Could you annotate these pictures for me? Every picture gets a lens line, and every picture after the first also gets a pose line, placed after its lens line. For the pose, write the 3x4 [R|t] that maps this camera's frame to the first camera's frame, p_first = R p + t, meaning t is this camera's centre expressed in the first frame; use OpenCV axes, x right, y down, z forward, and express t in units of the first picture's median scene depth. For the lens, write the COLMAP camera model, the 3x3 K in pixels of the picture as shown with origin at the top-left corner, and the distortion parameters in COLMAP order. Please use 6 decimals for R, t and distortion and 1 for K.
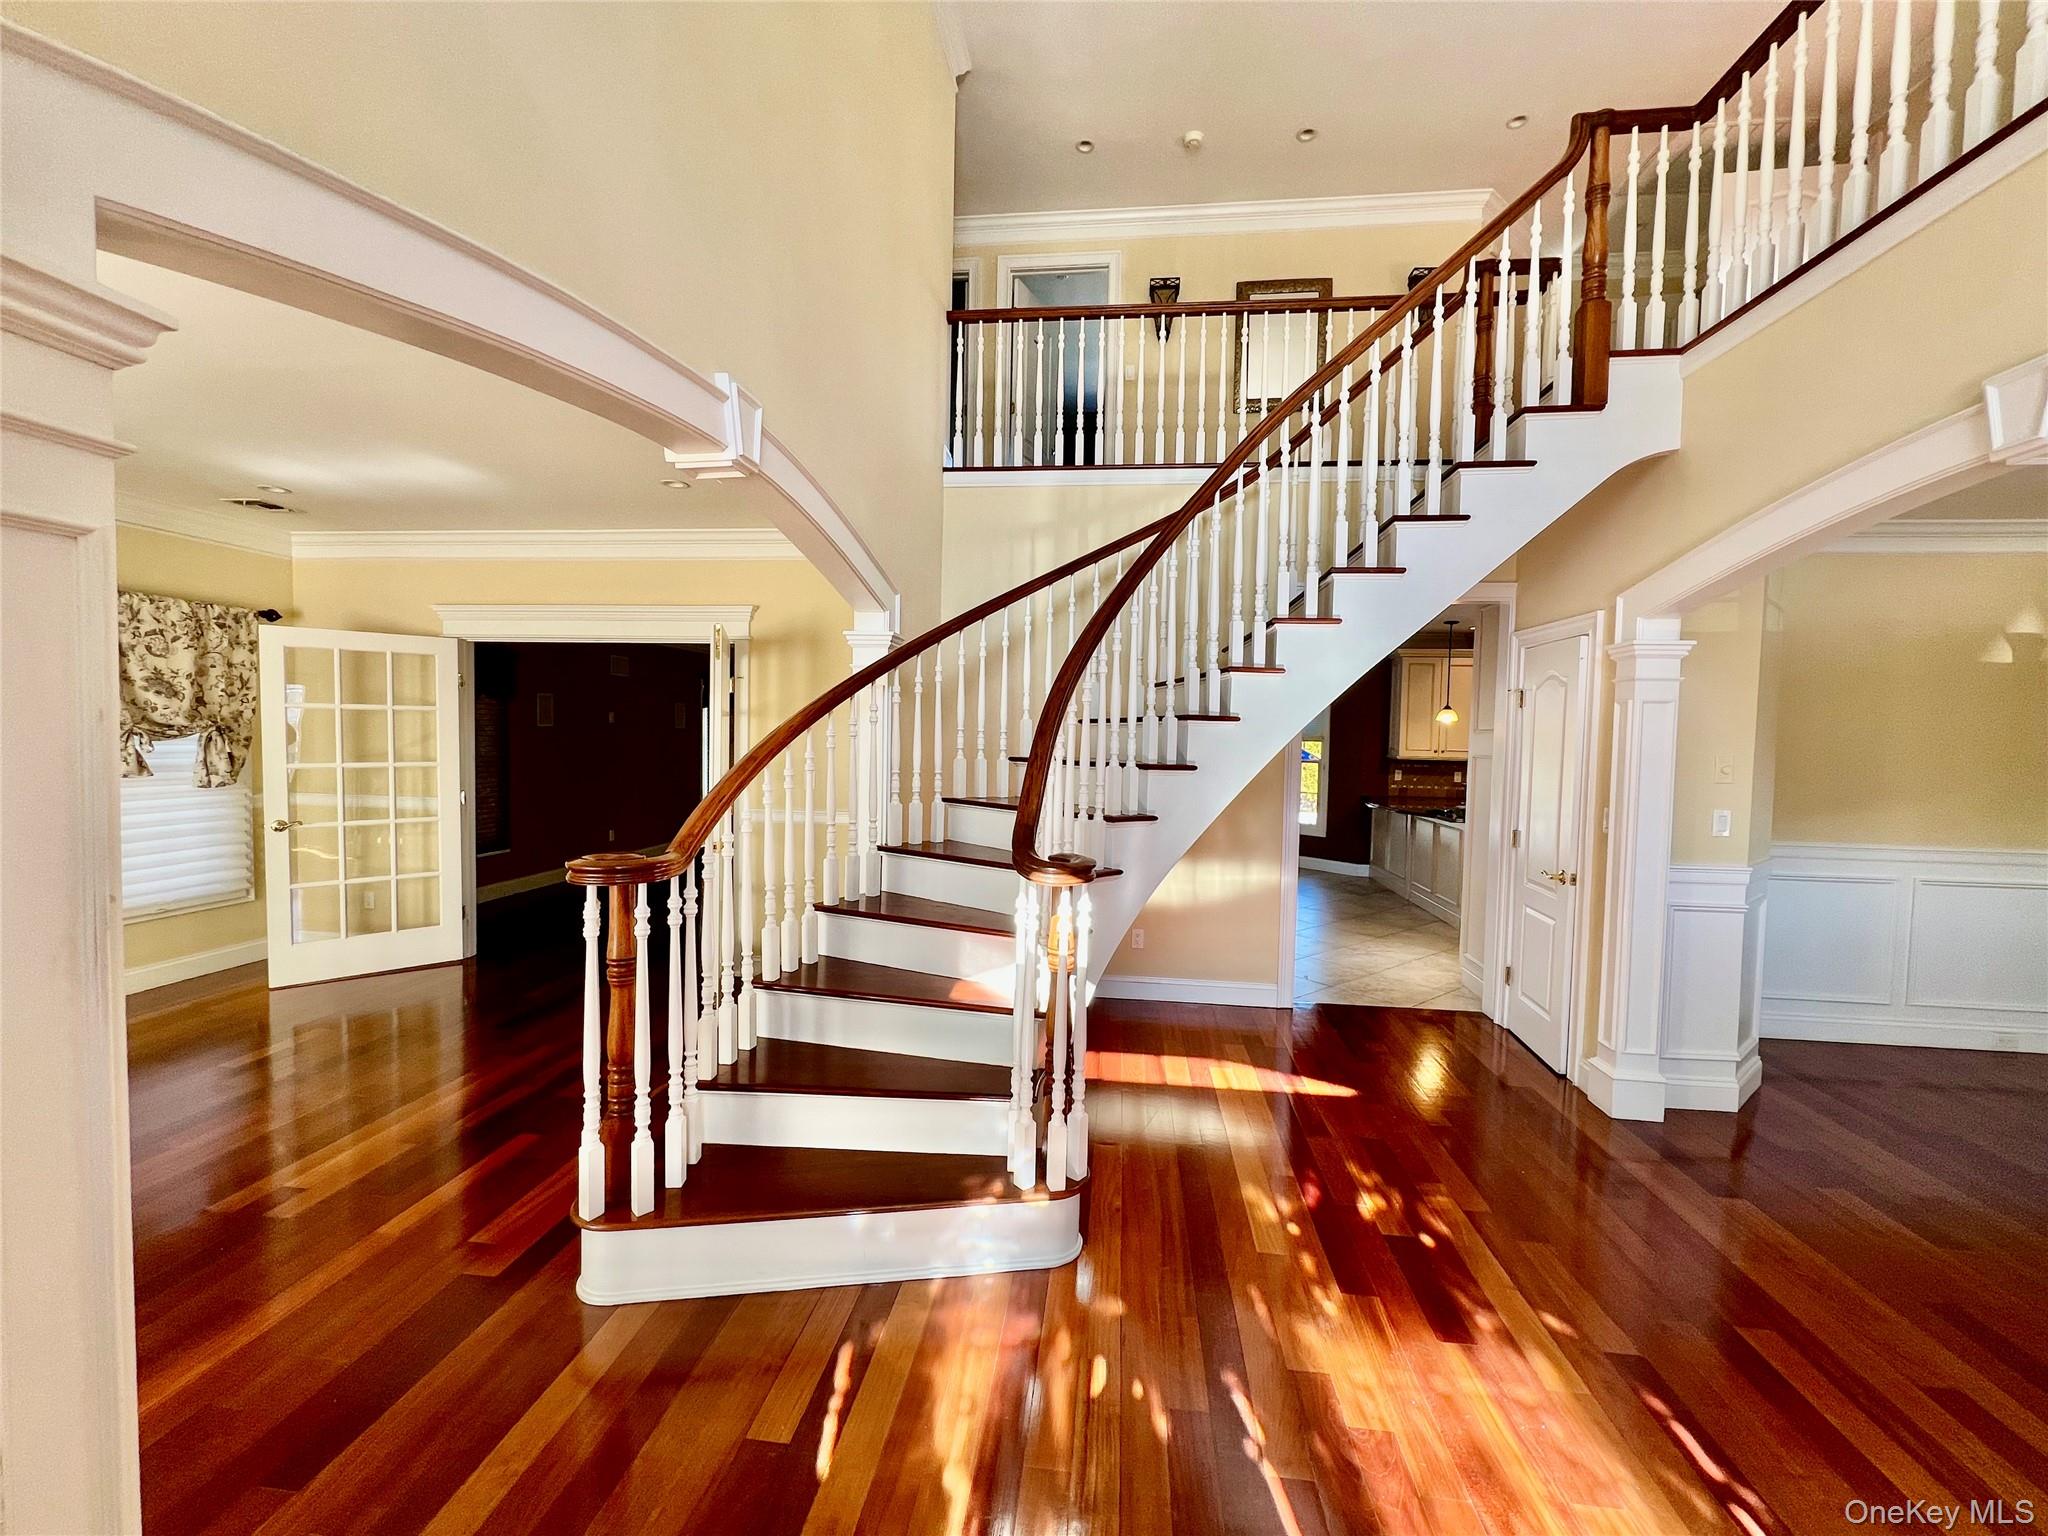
lens RADIAL K [[816.5, 0, 1028.5], [0, 816.5, 769.7], [0, 0, 1]] dist [-0.006605, -0.000043]
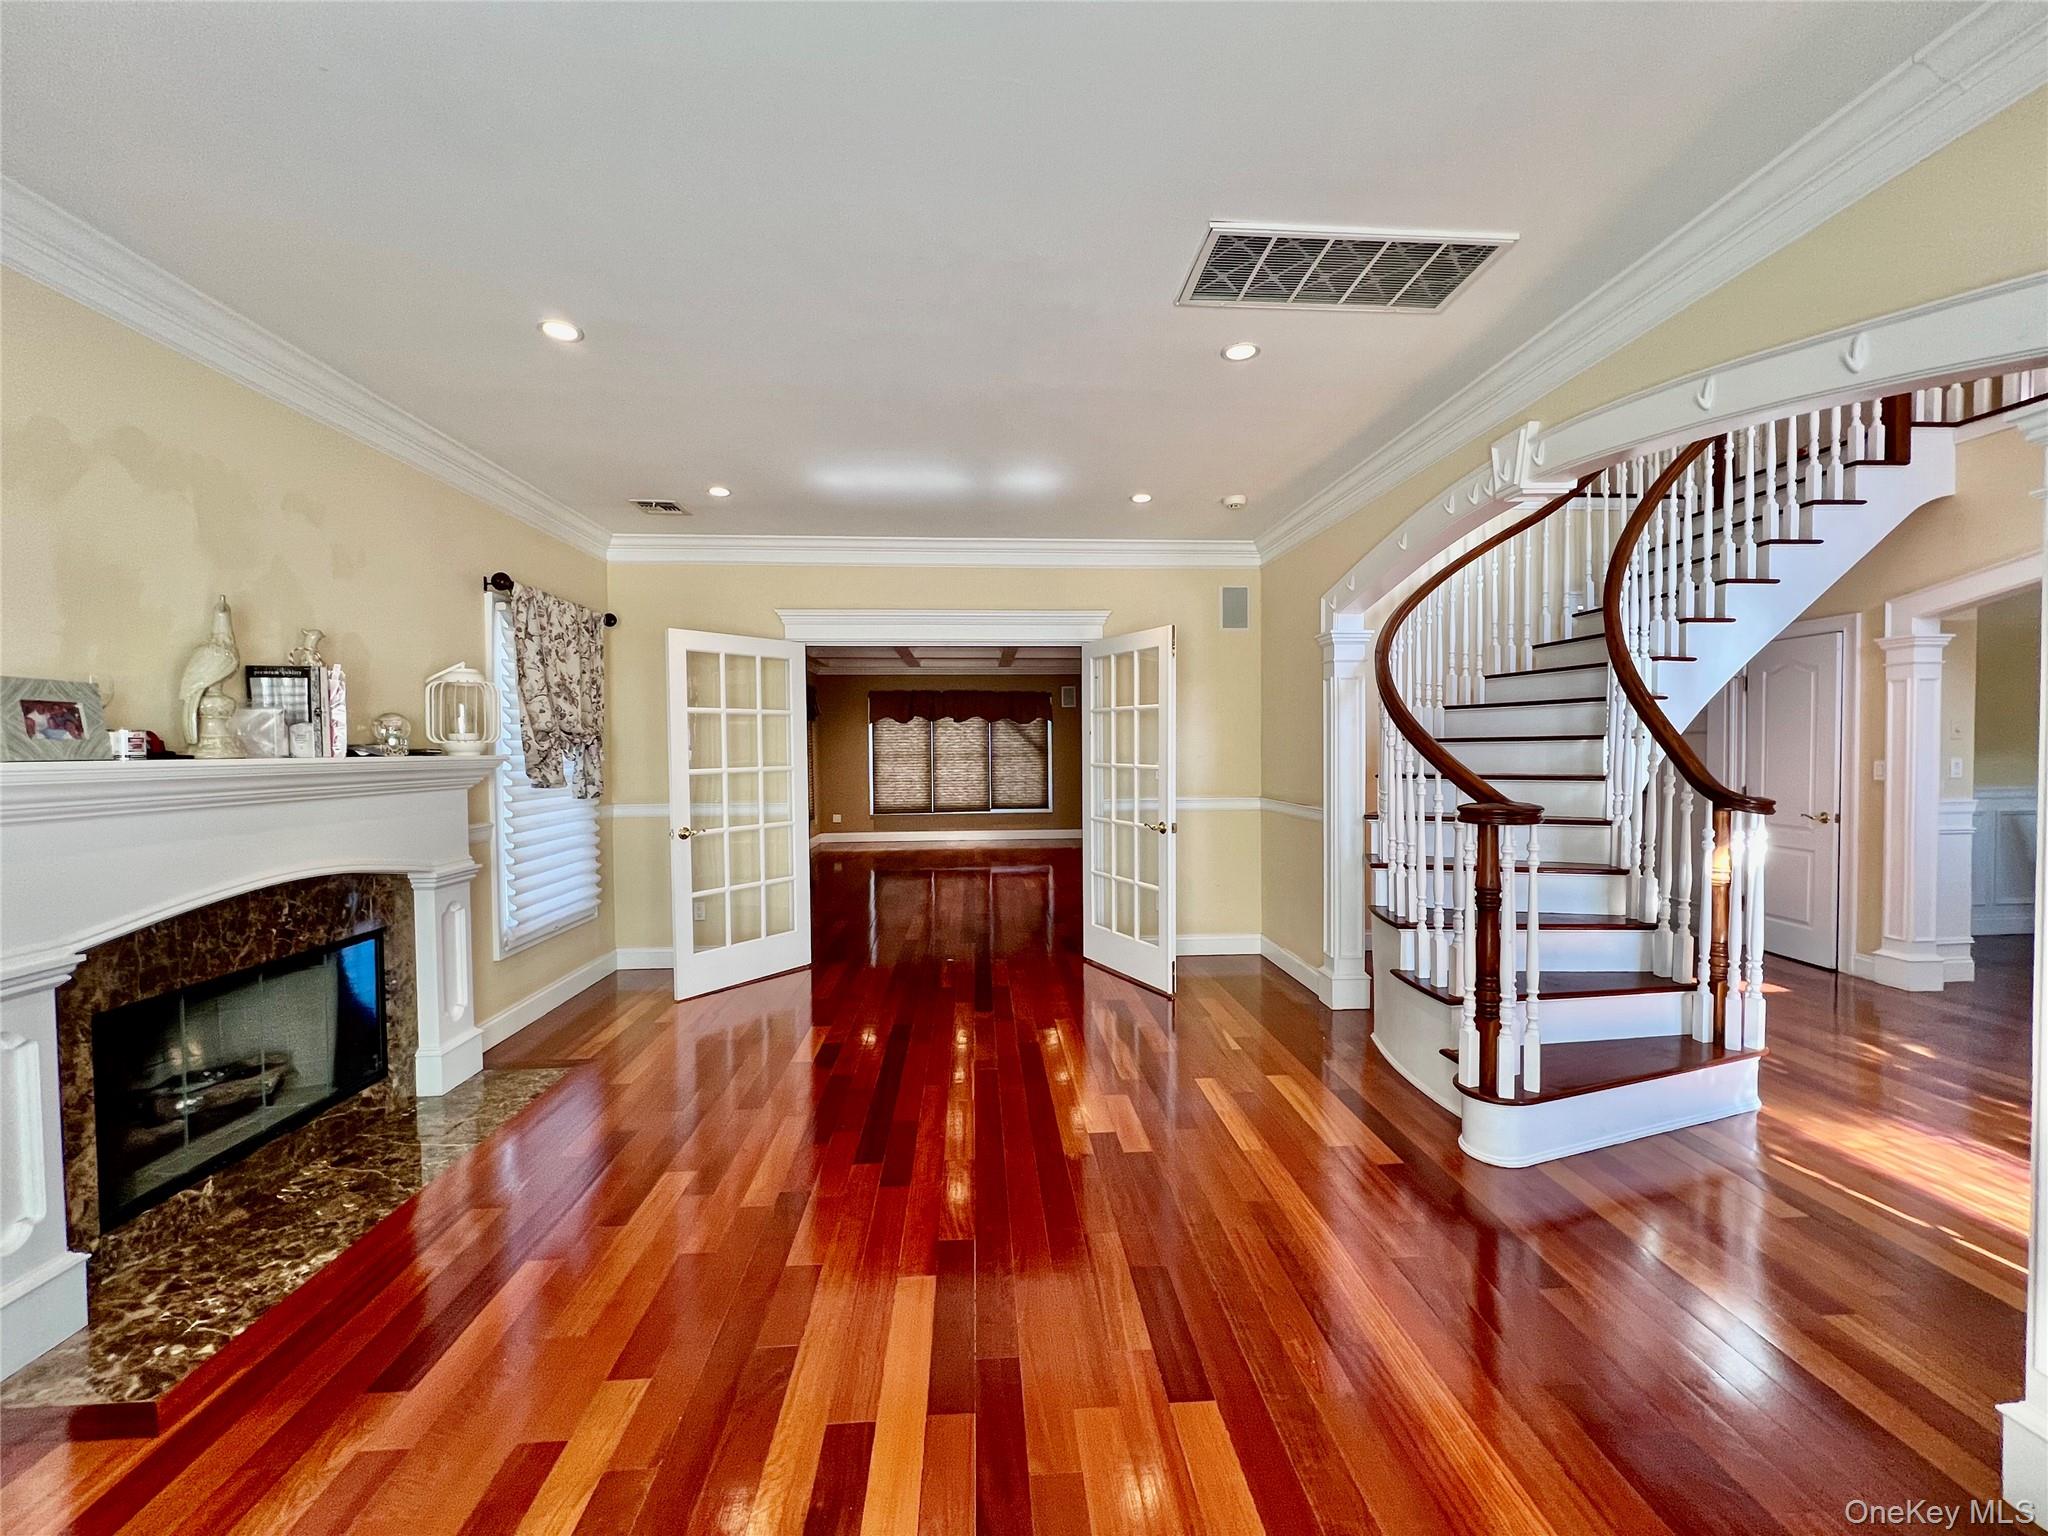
lens RADIAL K [[816.5, 0, 1036.8], [0, 816.5, 766.4], [0, 0, 1]] dist [-0.006605, -0.000043]
pose [[0.983552, -0.034554, 0.177287, -0.681681], [0.037141, 0.999246, -0.011289, 0.015443], [-0.176763, 0.017688, 0.984094, -0.044897]]
